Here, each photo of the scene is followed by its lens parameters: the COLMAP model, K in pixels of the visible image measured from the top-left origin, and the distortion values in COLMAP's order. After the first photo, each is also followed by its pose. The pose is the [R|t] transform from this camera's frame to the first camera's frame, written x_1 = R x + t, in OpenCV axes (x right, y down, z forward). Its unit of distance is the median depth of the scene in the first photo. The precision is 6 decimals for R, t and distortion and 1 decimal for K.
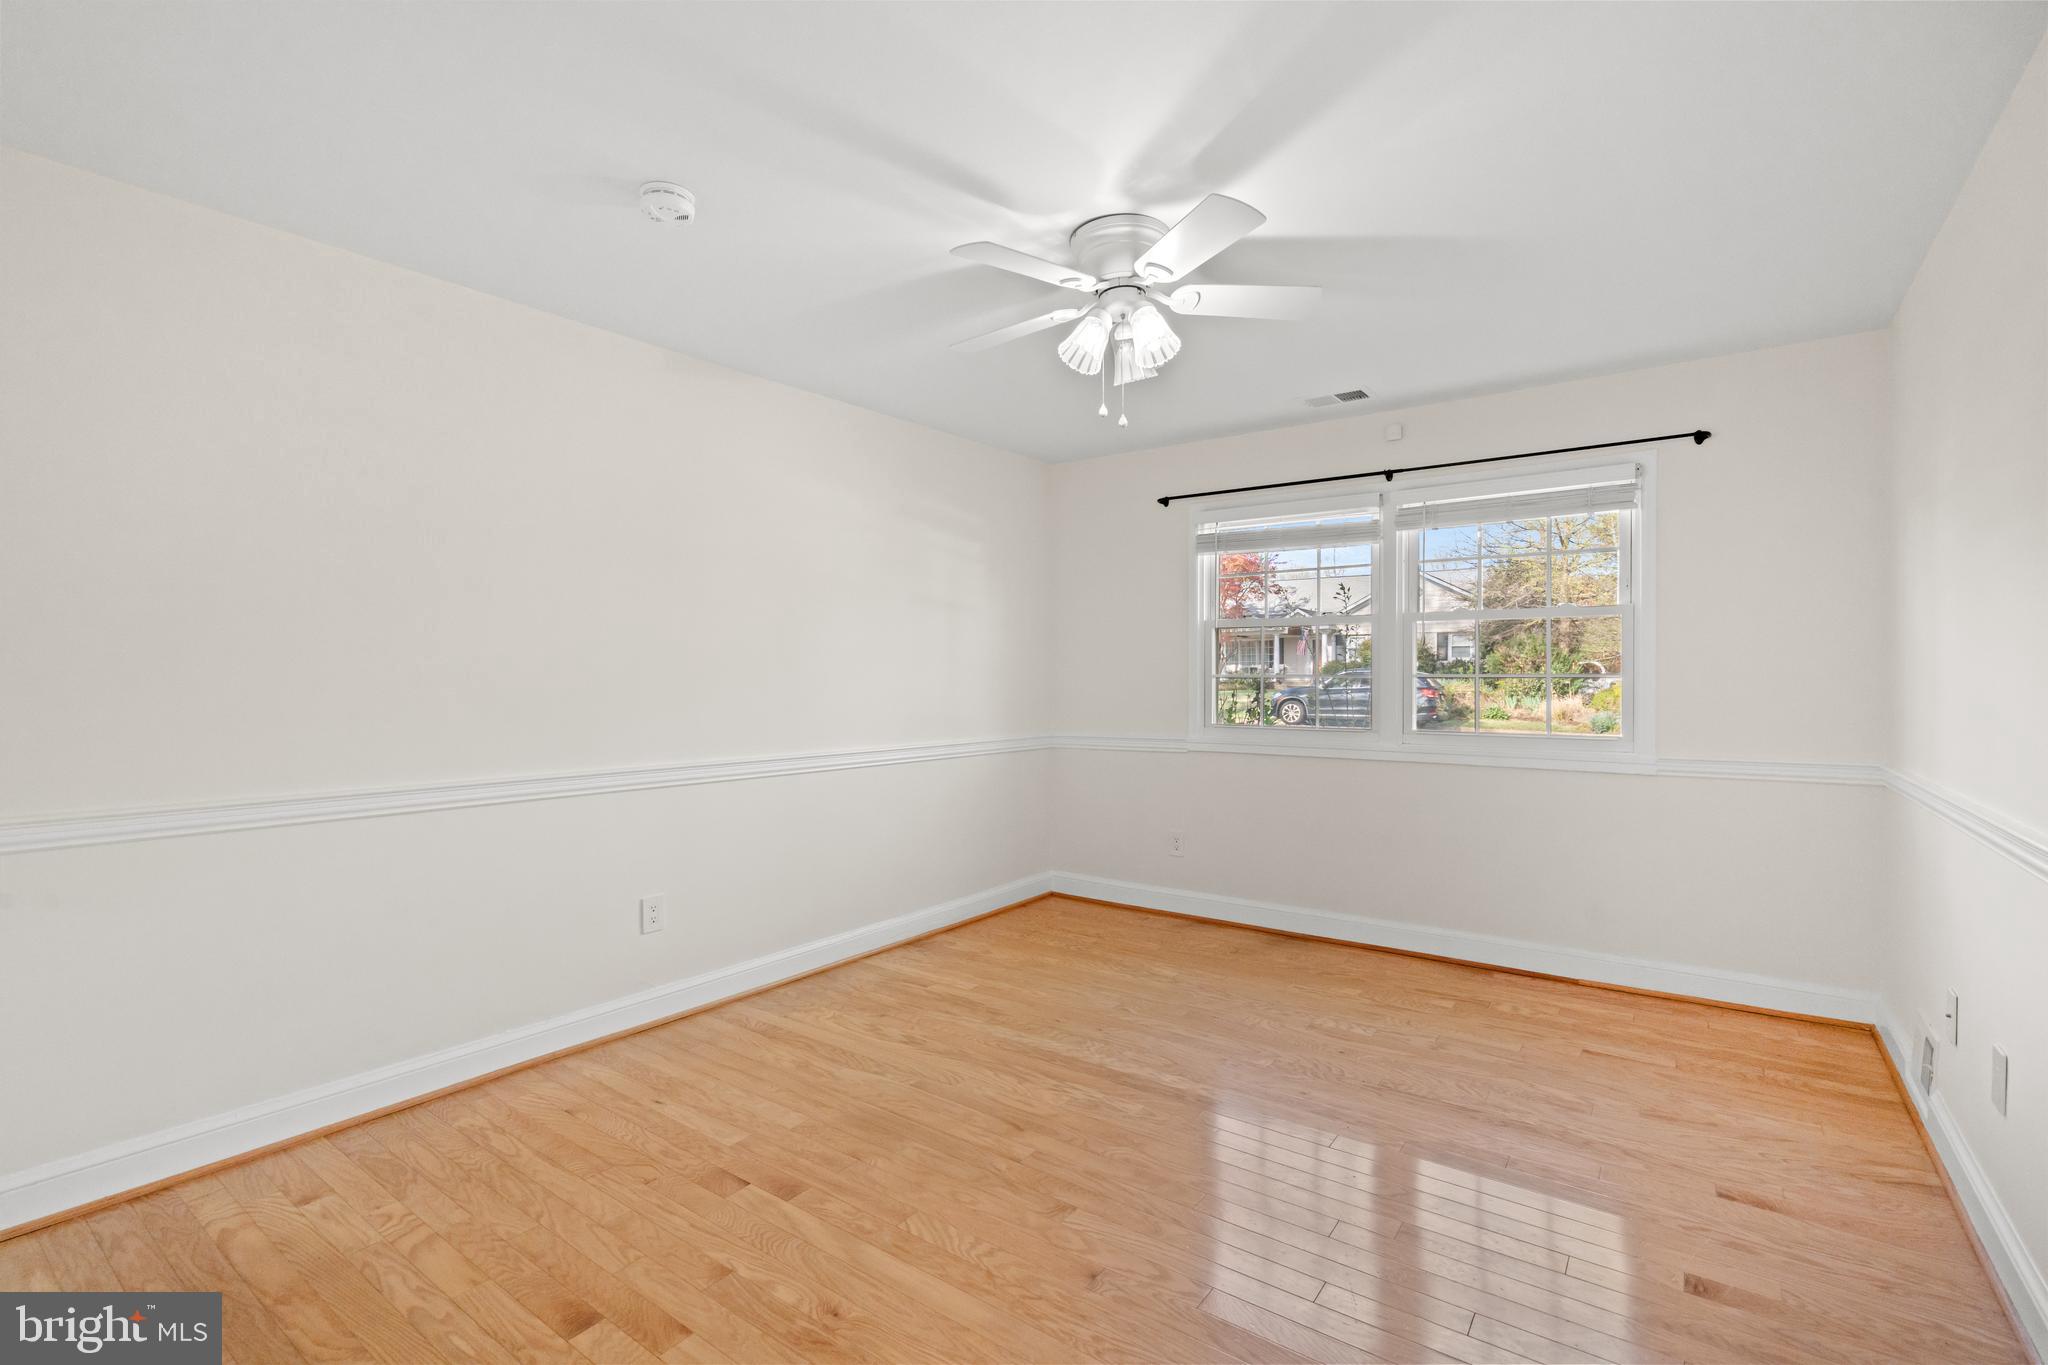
lens RADIAL K [[927.7, 0, 1008.5], [0, 927.7, 678.8], [0, 0, 1]] dist [-0.000073, 0.000169]
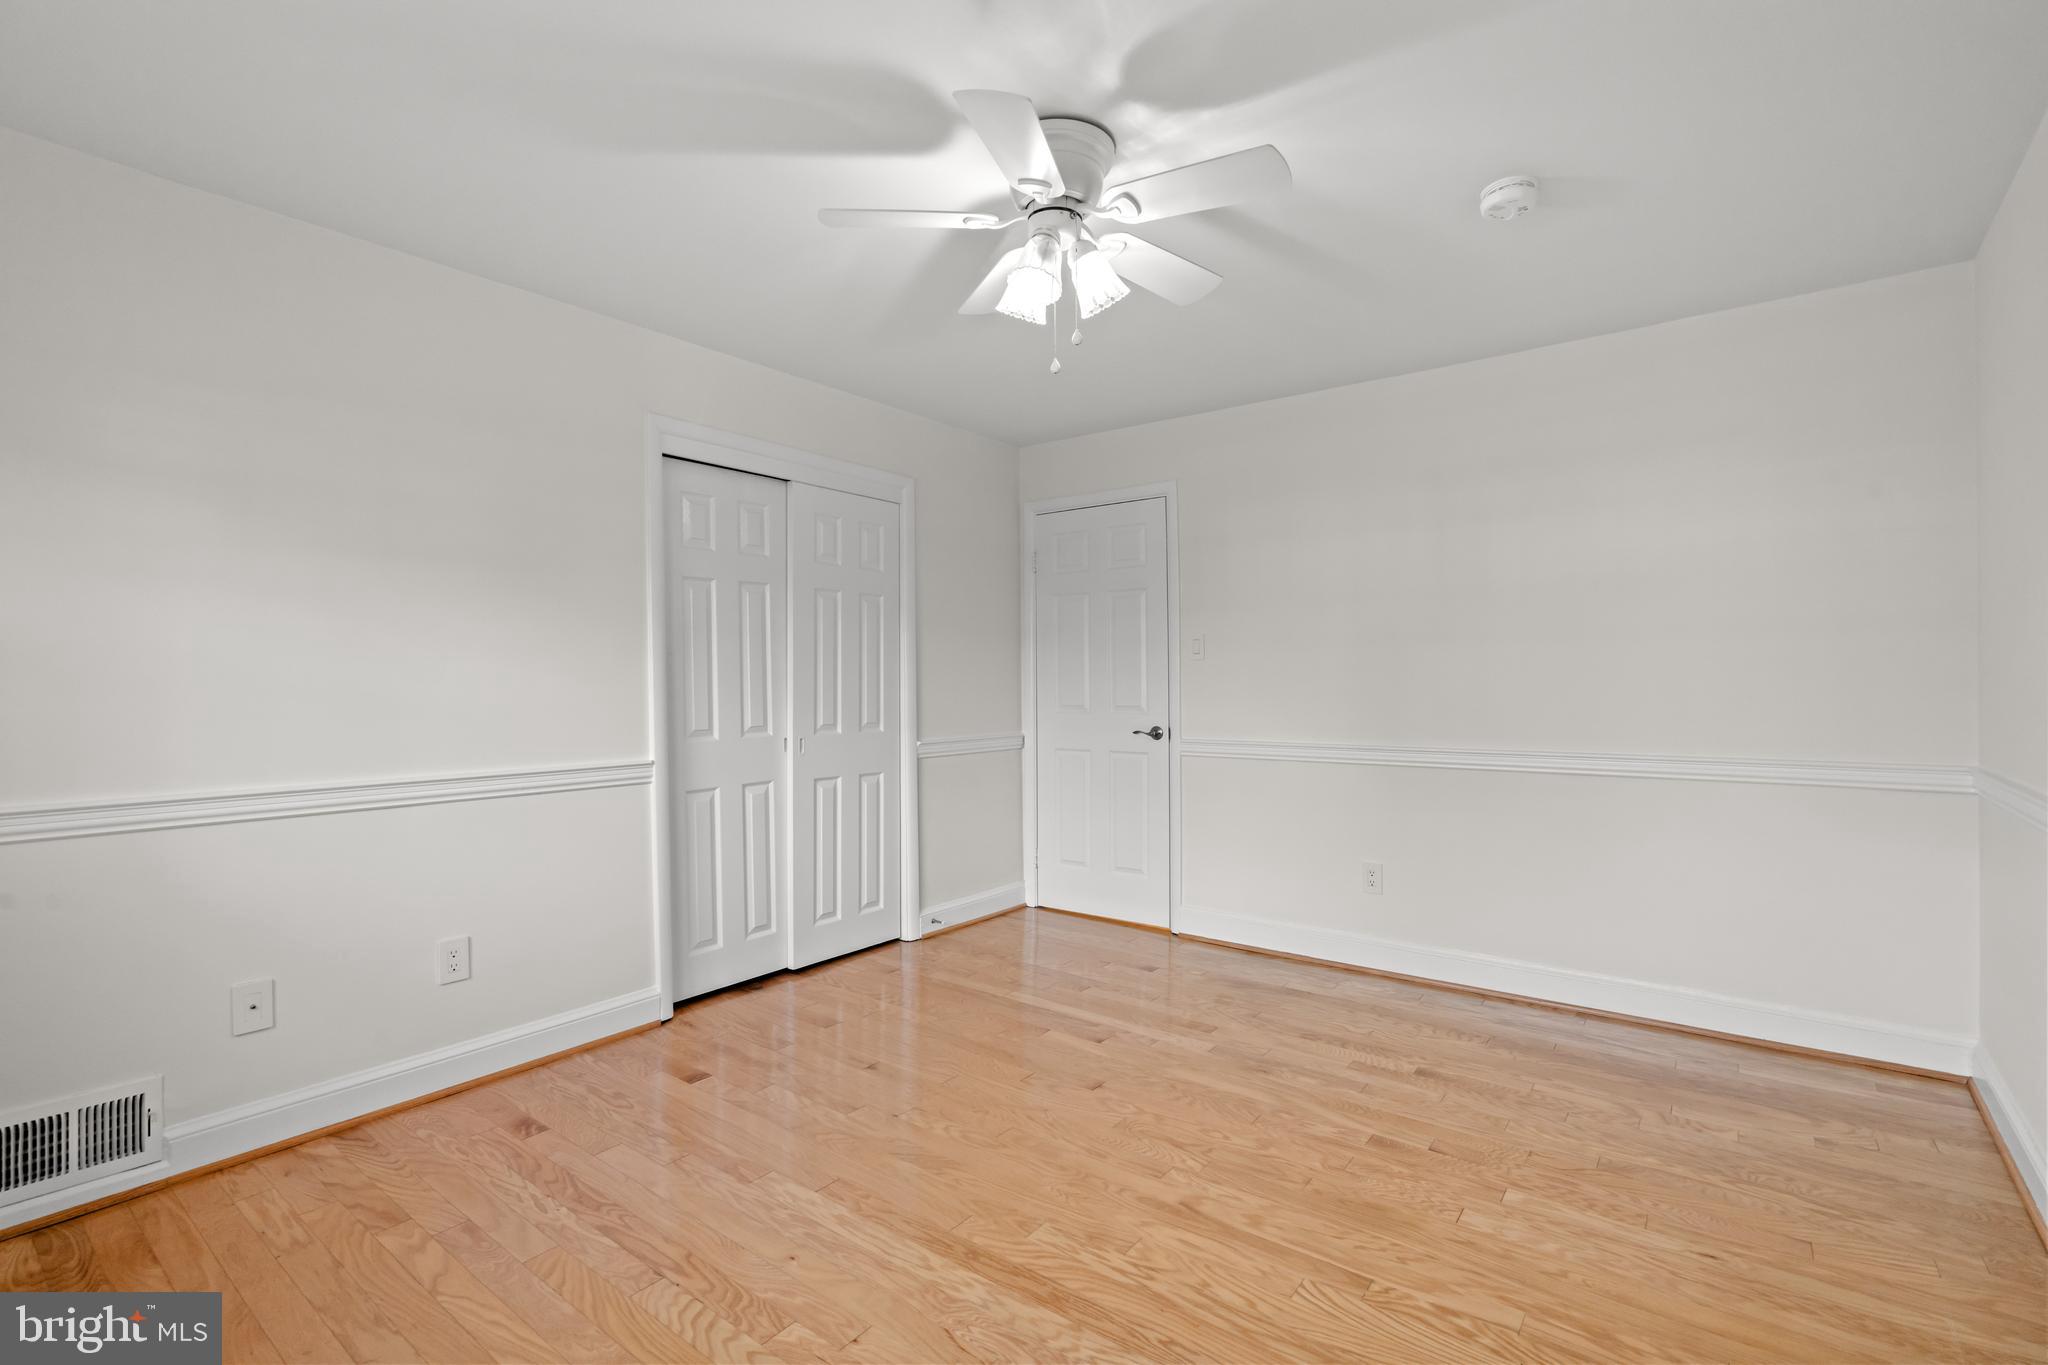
lens RADIAL K [[927.7, 0, 1008.5], [0, 927.7, 678.8], [0, 0, 1]] dist [-0.000073, 0.000169]
pose [[-0.999647, 0.007869, 0.025363, 0.148894], [0.007706, 0.999949, -0.006526, 0.015693], [-0.025413, -0.006329, -0.999657, 1.878098]]
